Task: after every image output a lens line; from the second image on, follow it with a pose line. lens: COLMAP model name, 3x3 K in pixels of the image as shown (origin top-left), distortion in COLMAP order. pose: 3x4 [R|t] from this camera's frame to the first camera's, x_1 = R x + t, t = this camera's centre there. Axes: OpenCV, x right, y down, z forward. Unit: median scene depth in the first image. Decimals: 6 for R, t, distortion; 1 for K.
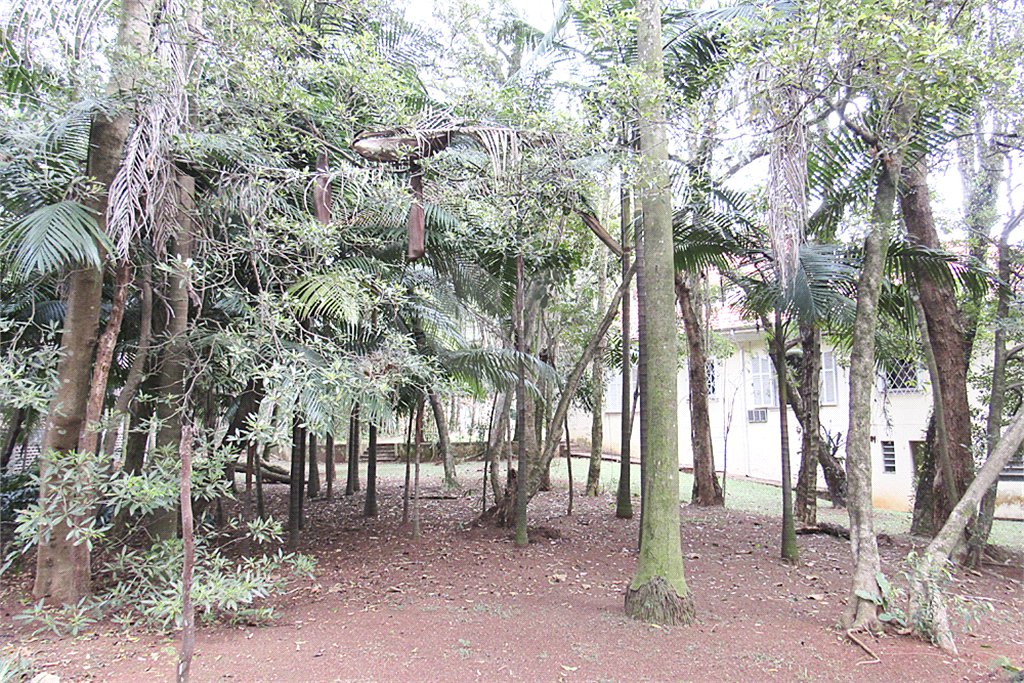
lens RADIAL K [[744.6, 0, 512.0], [0, 744.6, 341.5], [0, 0, 1]] dist [-0.029731, 0.004816]
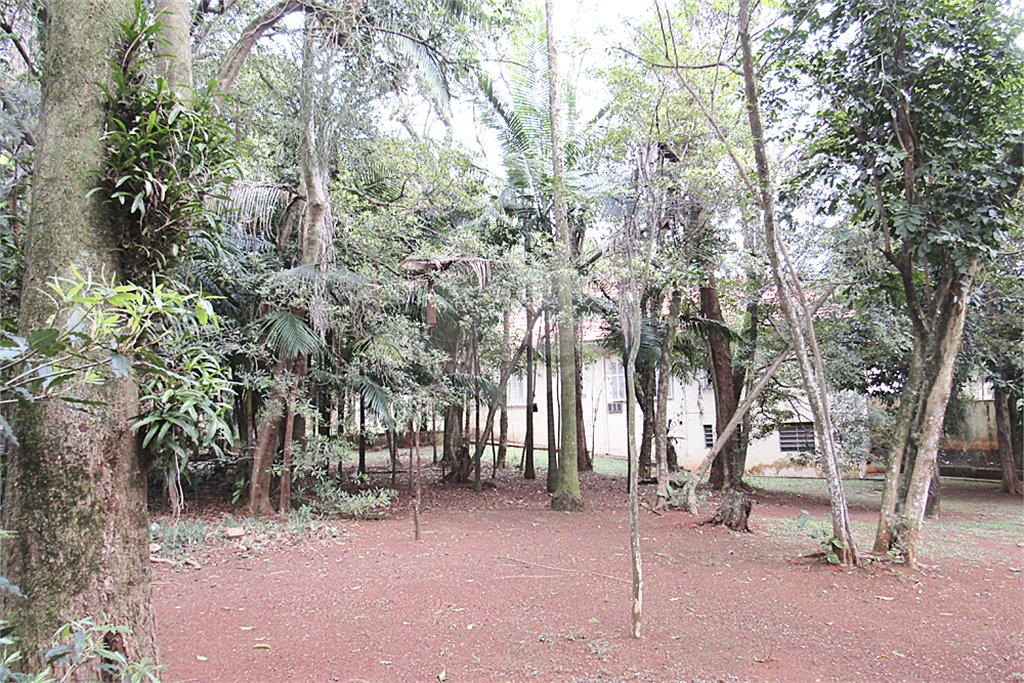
lens RADIAL K [[752.1, 0, 512.0], [0, 752.1, 341.5], [0, 0, 1]] dist [-0.026087, 0.003843]
pose [[0.983482, -0.003200, 0.180979, -0.157961], [0.001049, 0.999928, 0.011976, -0.059436], [-0.181004, -0.011588, 0.983414, -0.487833]]
